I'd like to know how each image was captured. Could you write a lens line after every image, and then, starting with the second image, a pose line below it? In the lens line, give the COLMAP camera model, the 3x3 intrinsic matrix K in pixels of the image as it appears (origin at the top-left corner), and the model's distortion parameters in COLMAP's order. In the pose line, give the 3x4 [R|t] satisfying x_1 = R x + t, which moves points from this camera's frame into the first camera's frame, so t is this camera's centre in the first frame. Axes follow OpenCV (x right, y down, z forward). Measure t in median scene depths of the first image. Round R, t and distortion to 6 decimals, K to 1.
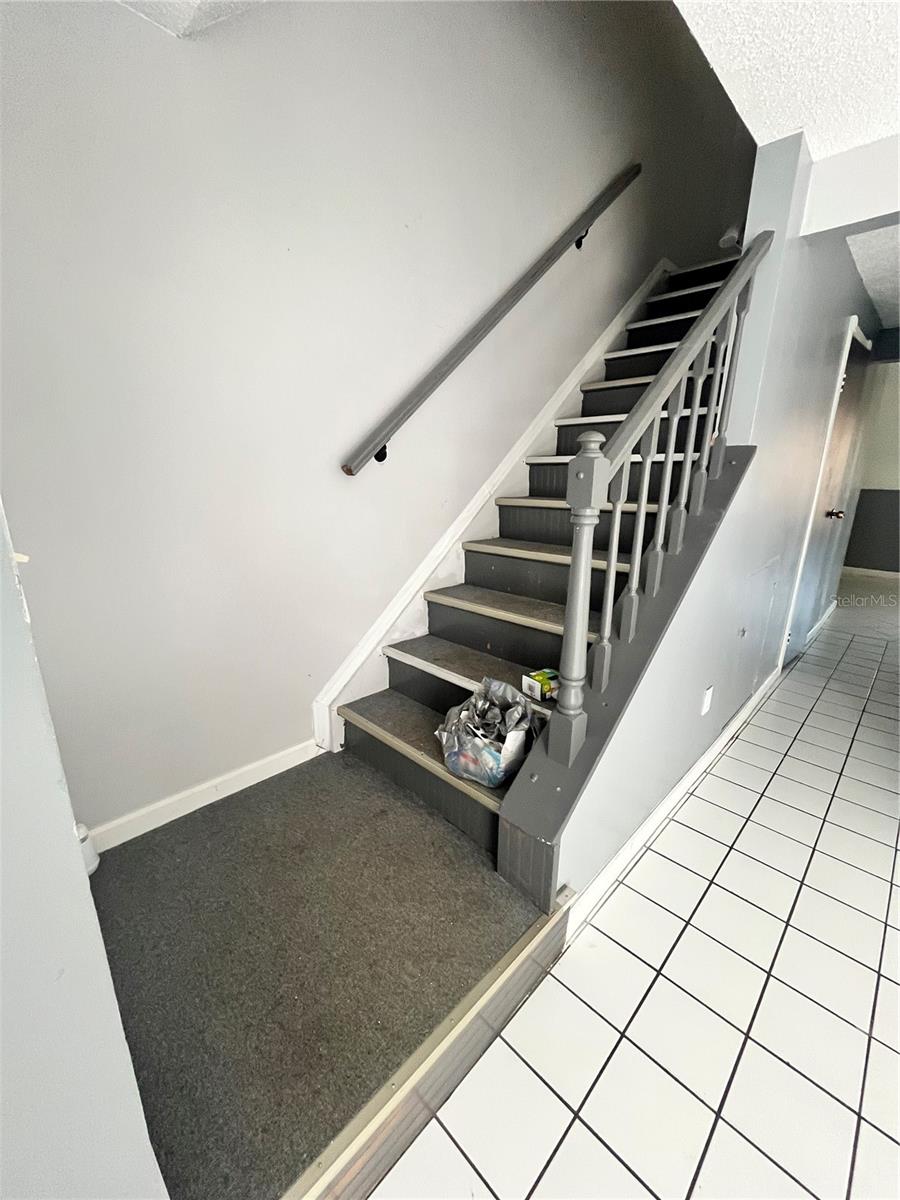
lens RADIAL K [[485.3, 0, 450.0], [0, 485.3, 602.7], [0, 0, 1]] dist [-0.005554, 0.000122]
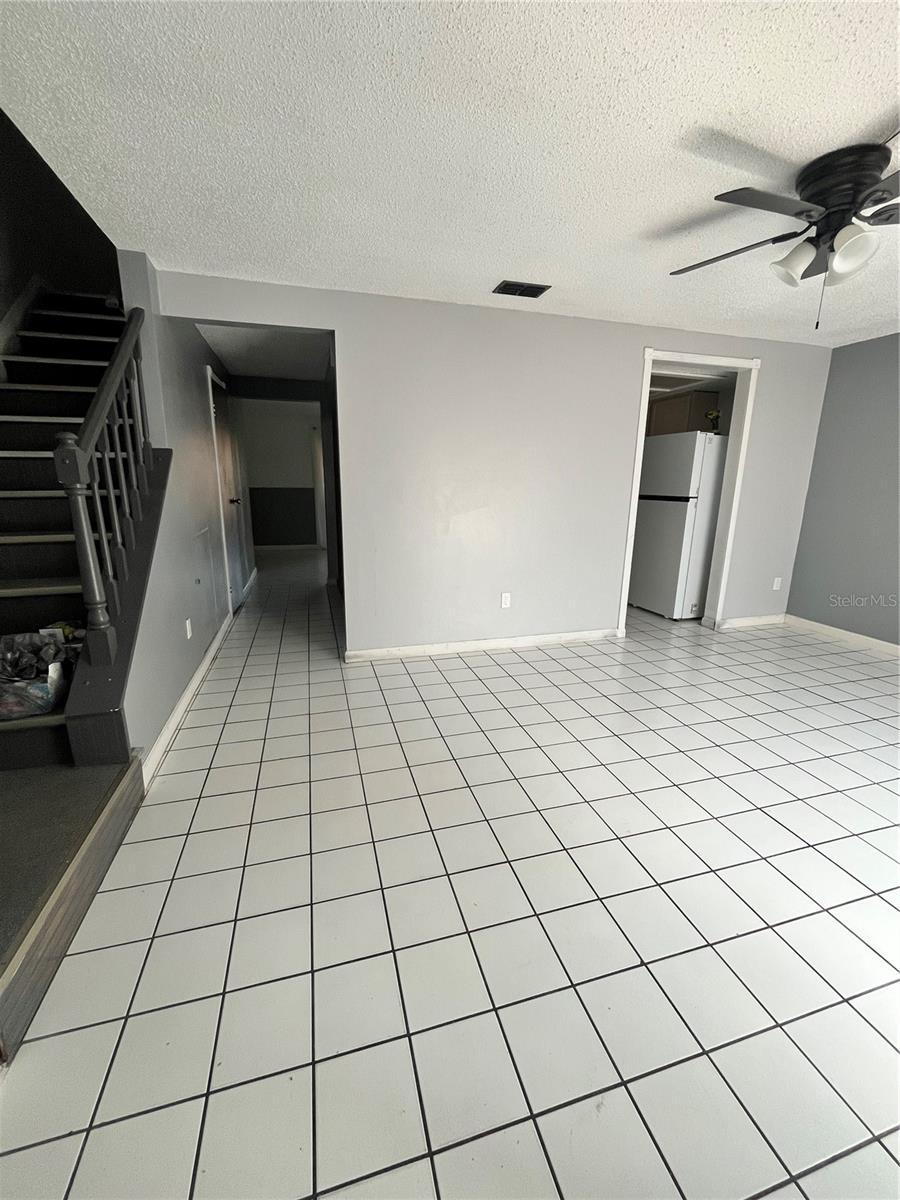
lens RADIAL K [[485.3, 0, 448.6], [0, 485.3, 597.5], [0, 0, 1]] dist [-0.005554, 0.000122]
pose [[0.487875, -0.208312, 0.847693, -0.367125], [0.229497, 0.967555, 0.105684, 0.185425], [-0.842205, 0.142983, 0.519853, -0.508168]]
